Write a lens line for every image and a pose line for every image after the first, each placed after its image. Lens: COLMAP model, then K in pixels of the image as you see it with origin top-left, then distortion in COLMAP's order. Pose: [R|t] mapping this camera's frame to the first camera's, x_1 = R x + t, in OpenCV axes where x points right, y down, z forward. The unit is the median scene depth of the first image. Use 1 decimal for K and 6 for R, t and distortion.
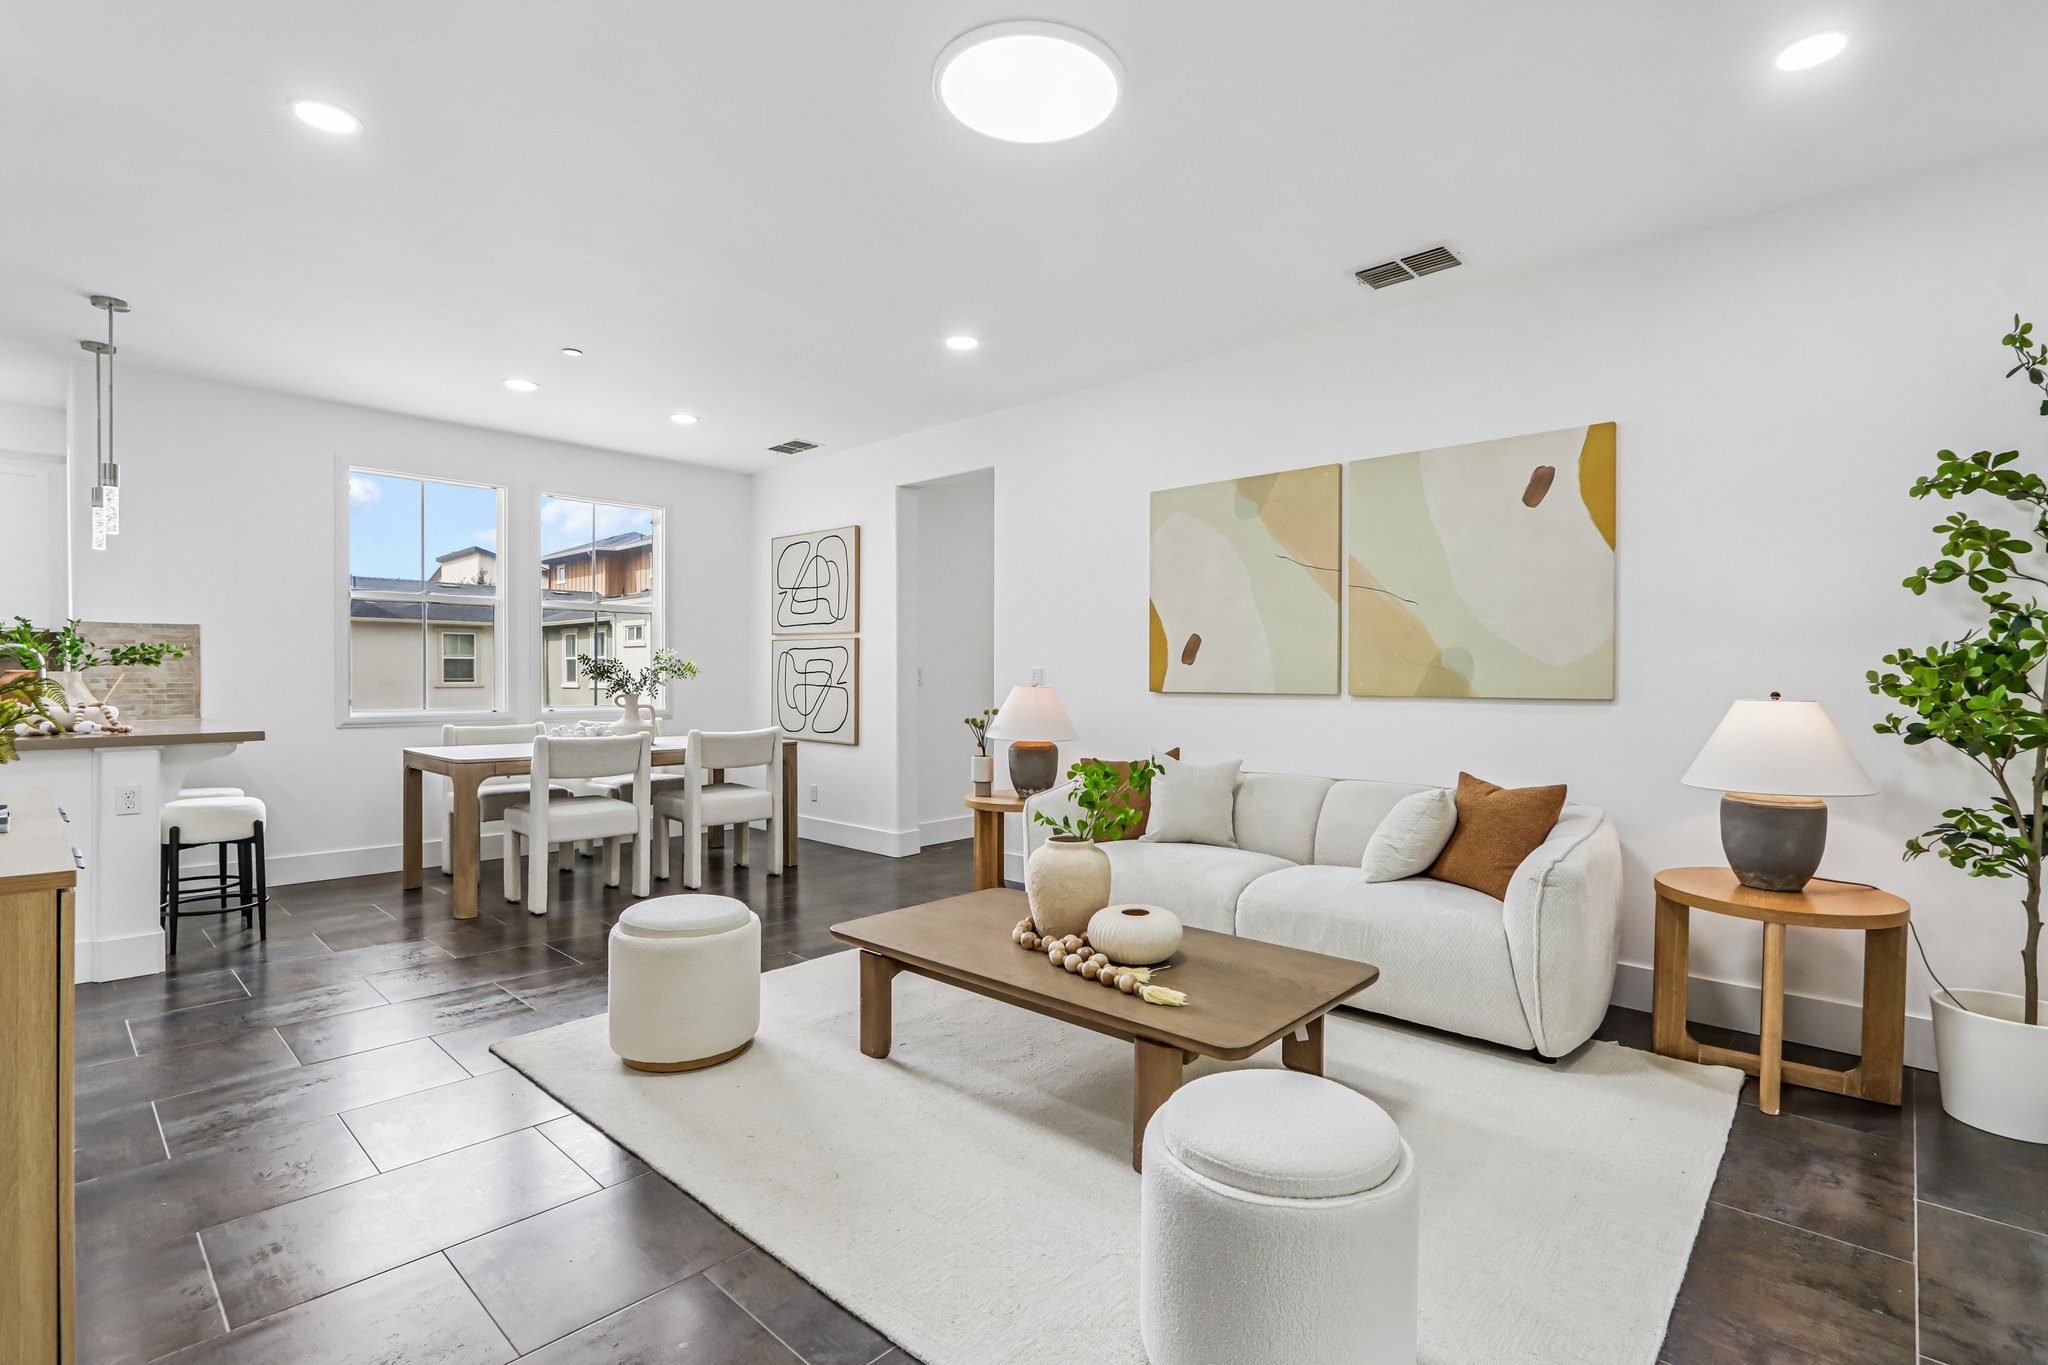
lens RADIAL K [[945.2, 0, 1039.0], [0, 945.2, 686.5], [0, 0, 1]] dist [-0.010258, 0.001824]
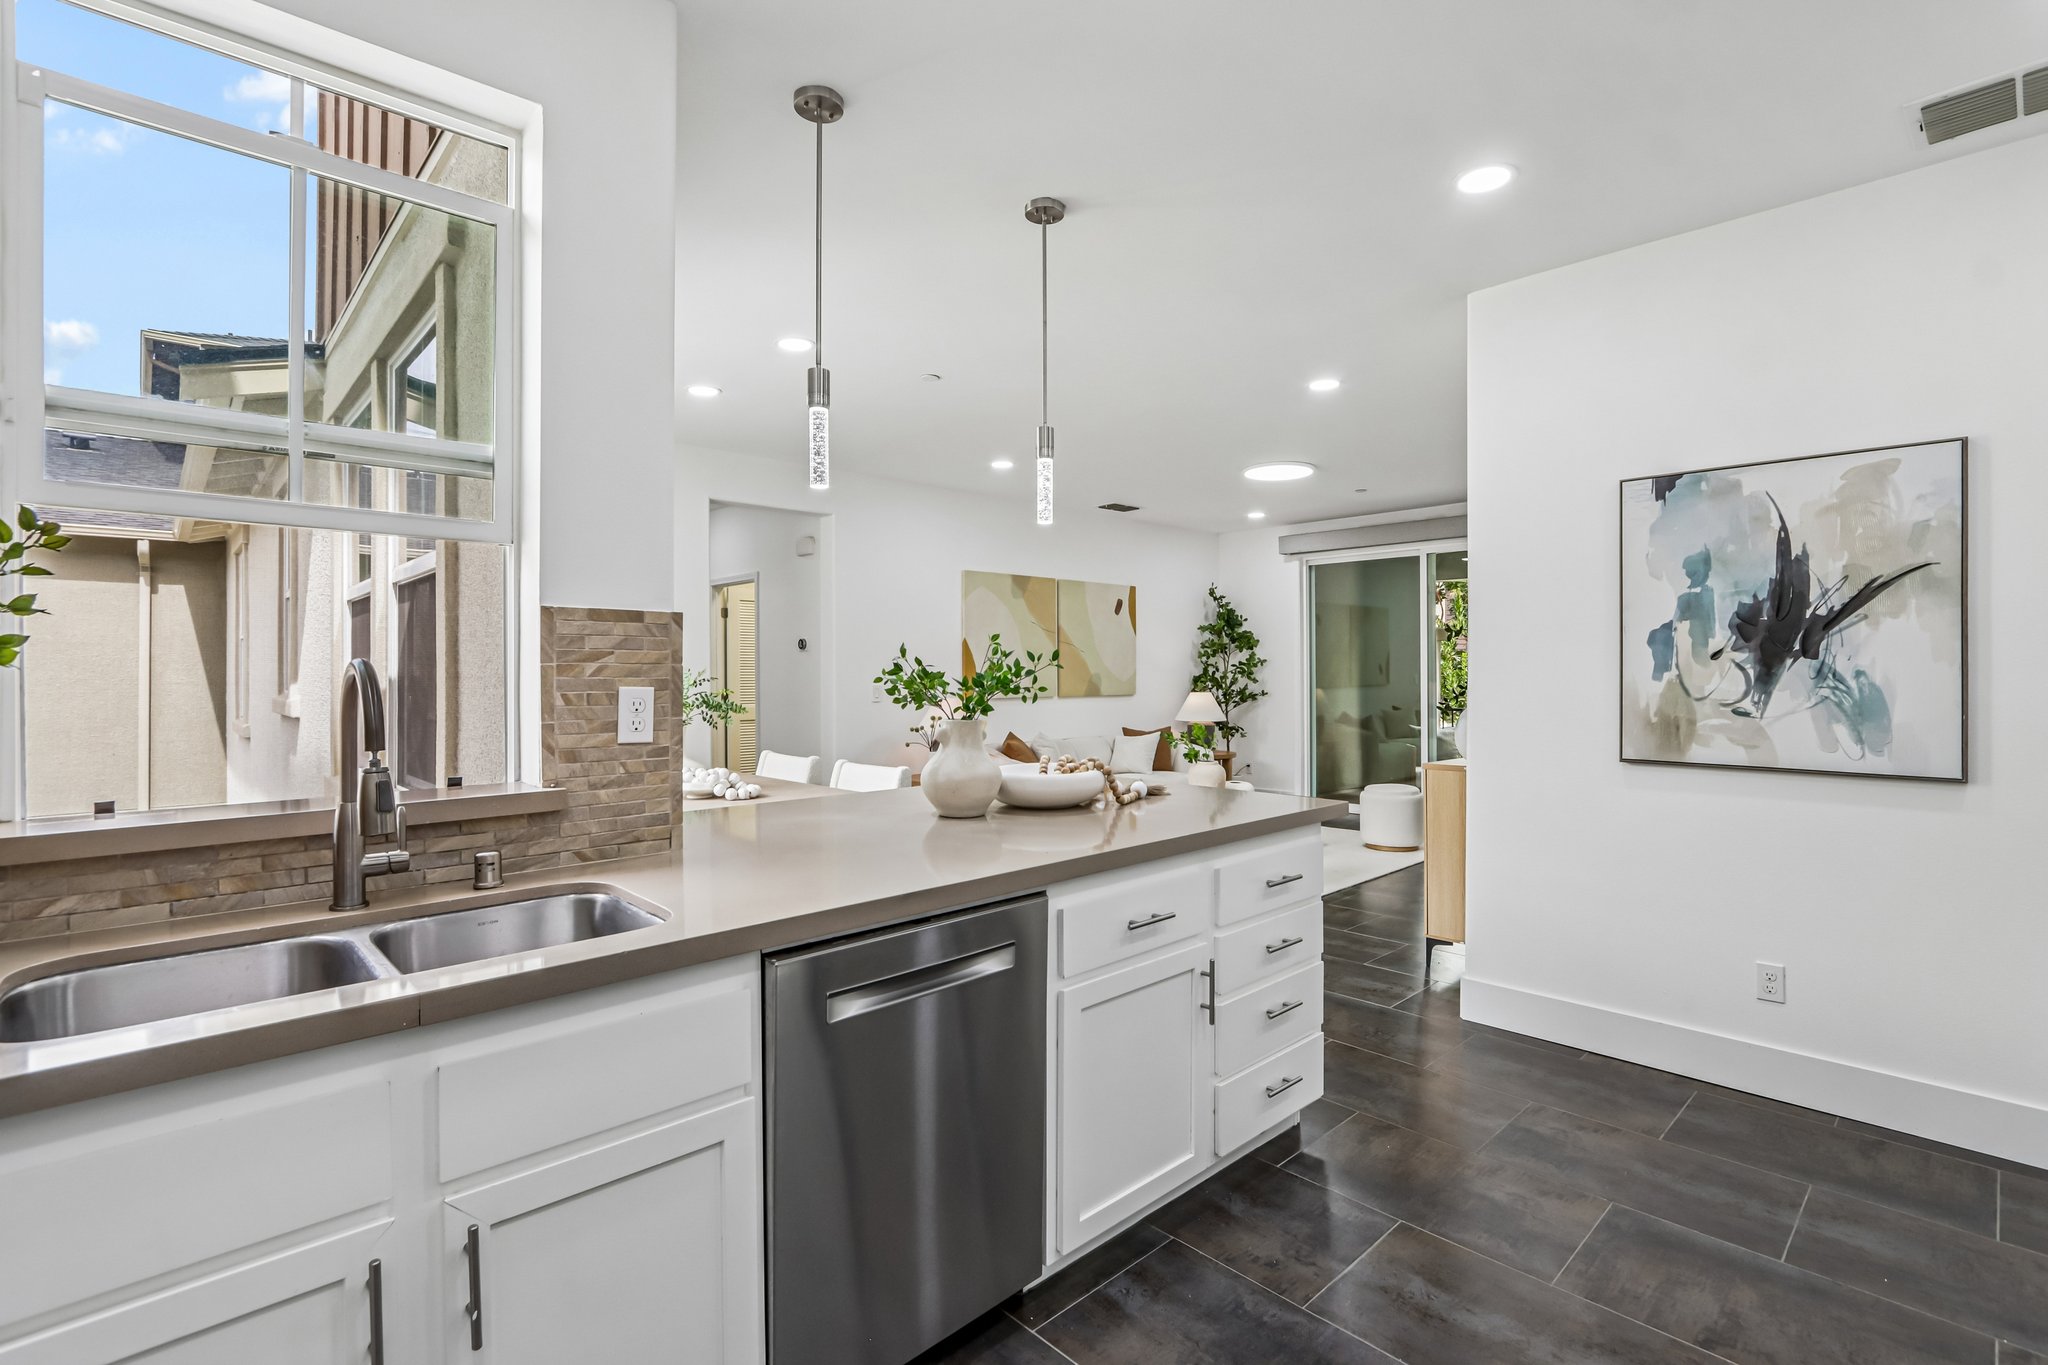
lens RADIAL K [[945.2, 0, 1025.5], [0, 945.2, 670.9], [0, 0, 1]] dist [-0.010258, 0.001824]
pose [[0.077538, 0.000768, 0.996989, -1.092531], [0.016641, 0.999859, -0.002064, -0.027594], [-0.996850, 0.016751, 0.077515, 0.606108]]
